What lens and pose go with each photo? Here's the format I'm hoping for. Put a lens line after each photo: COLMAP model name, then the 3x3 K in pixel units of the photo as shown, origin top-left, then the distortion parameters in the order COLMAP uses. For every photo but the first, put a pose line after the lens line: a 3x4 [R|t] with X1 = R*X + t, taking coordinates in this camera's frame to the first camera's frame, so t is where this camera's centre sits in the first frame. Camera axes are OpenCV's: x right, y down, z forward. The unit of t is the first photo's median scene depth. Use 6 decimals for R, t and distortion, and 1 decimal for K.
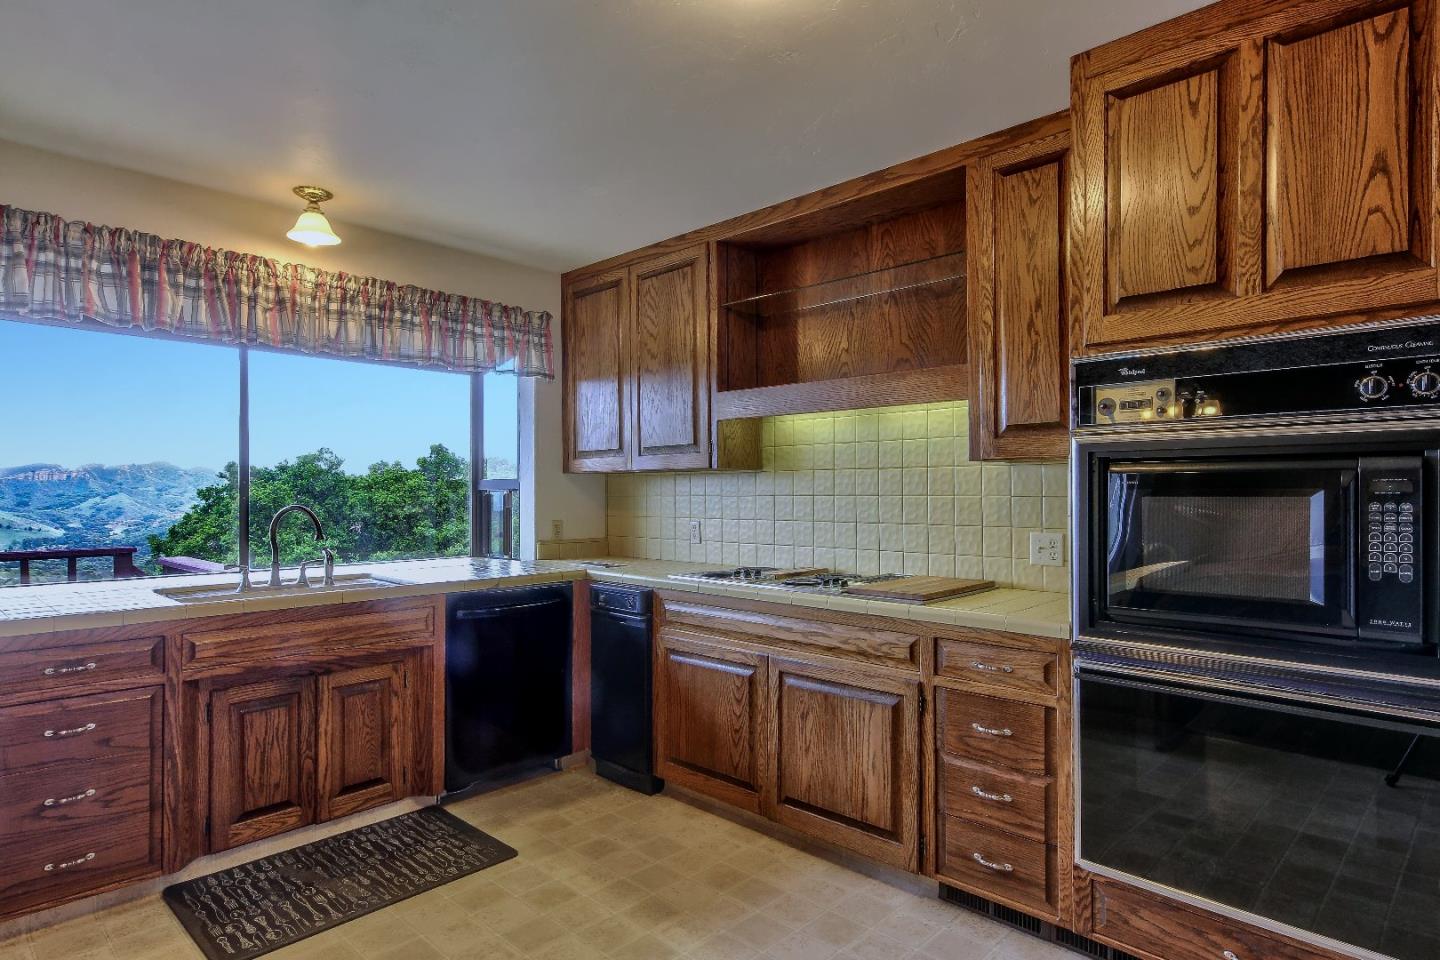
lens RADIAL K [[822.1, 0, 713.4], [0, 822.1, 487.2], [0, 0, 1]] dist [0.014095, -0.002437]
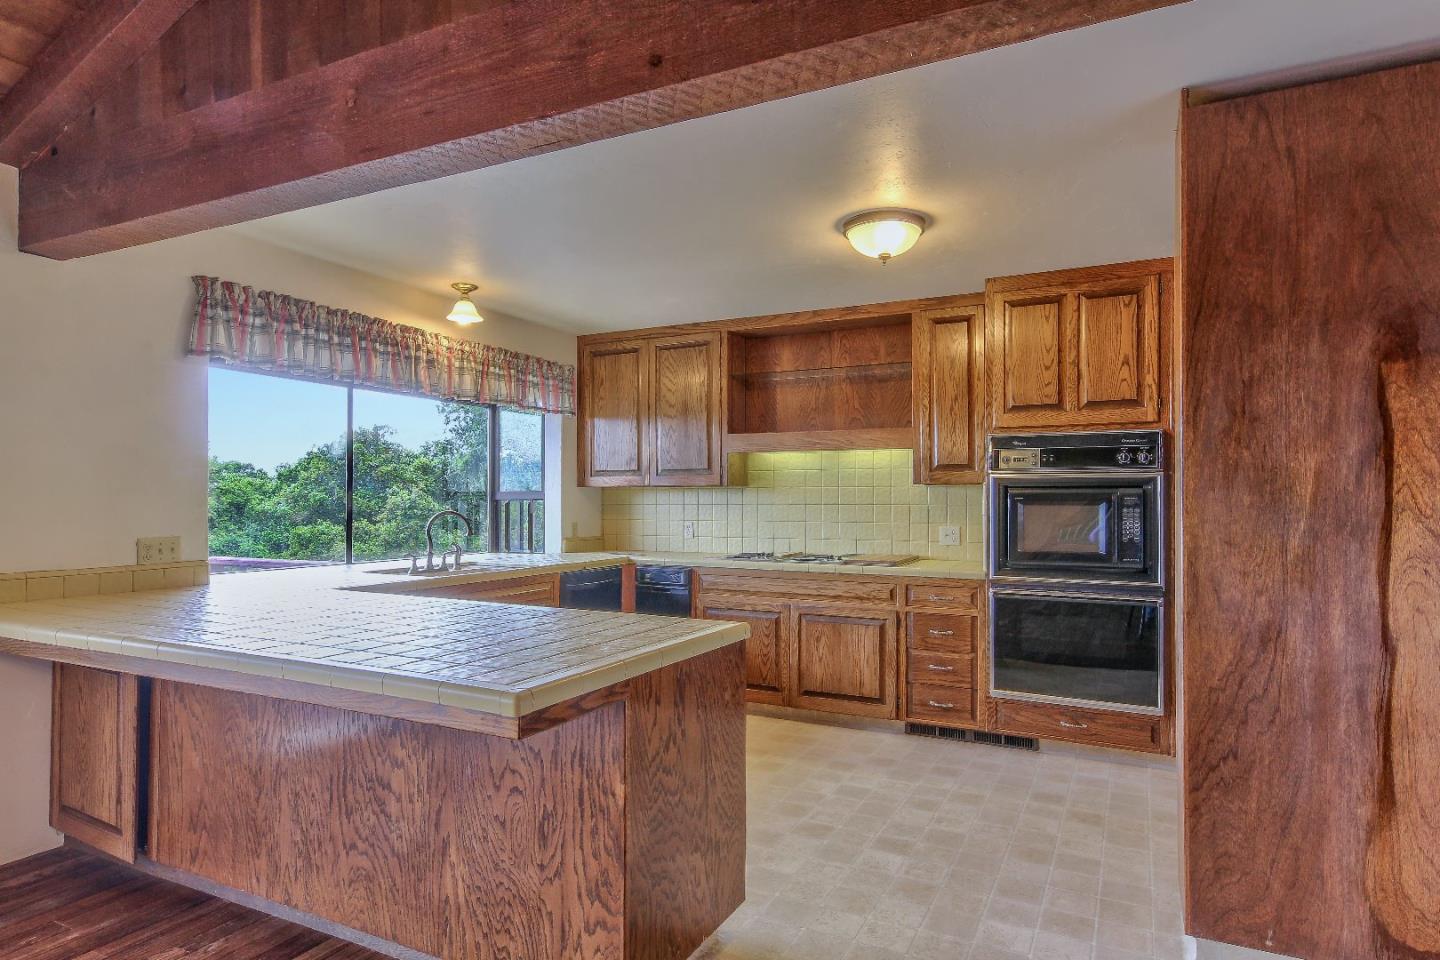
lens RADIAL K [[822.1, 0, 707.2], [0, 822.1, 485.9], [0, 0, 1]] dist [0.014095, -0.002437]
pose [[0.964487, 0.006711, 0.264046, -0.502212], [-0.003989, 0.999933, -0.010843, -0.007492], [-0.264101, 0.009405, 0.964449, -0.490038]]
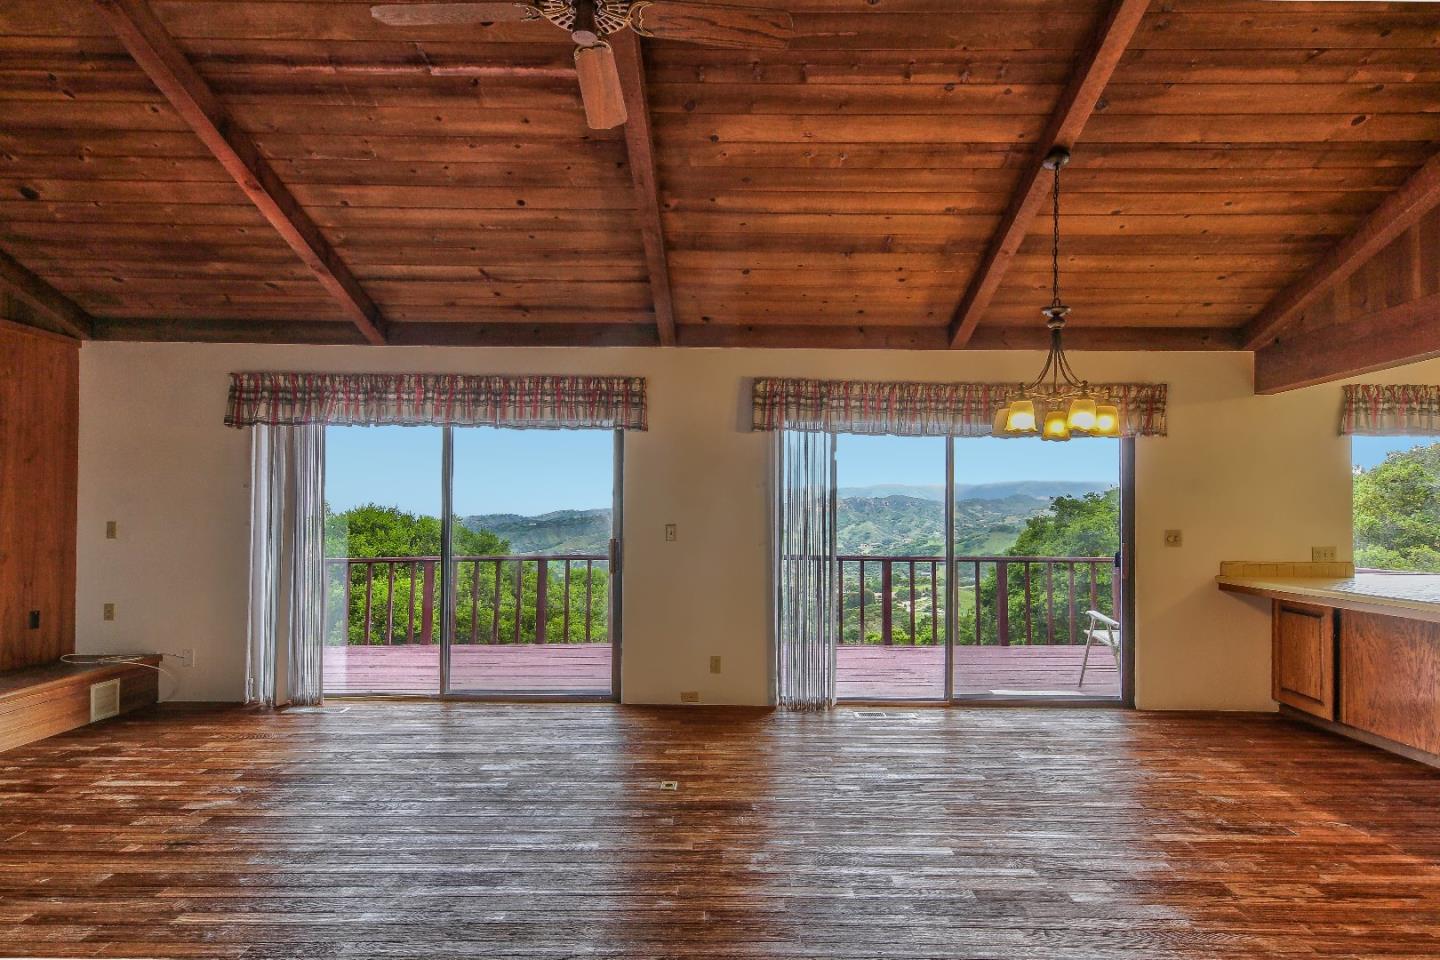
lens RADIAL K [[822.1, 0, 743.6], [0, 822.1, 513.1], [0, 0, 1]] dist [0.014095, -0.002437]
pose [[0.694762, -0.000587, -0.719240, -0.488810], [-0.001438, 0.999997, -0.002204, -0.016432], [0.719239, 0.002566, 0.694758, -1.432524]]
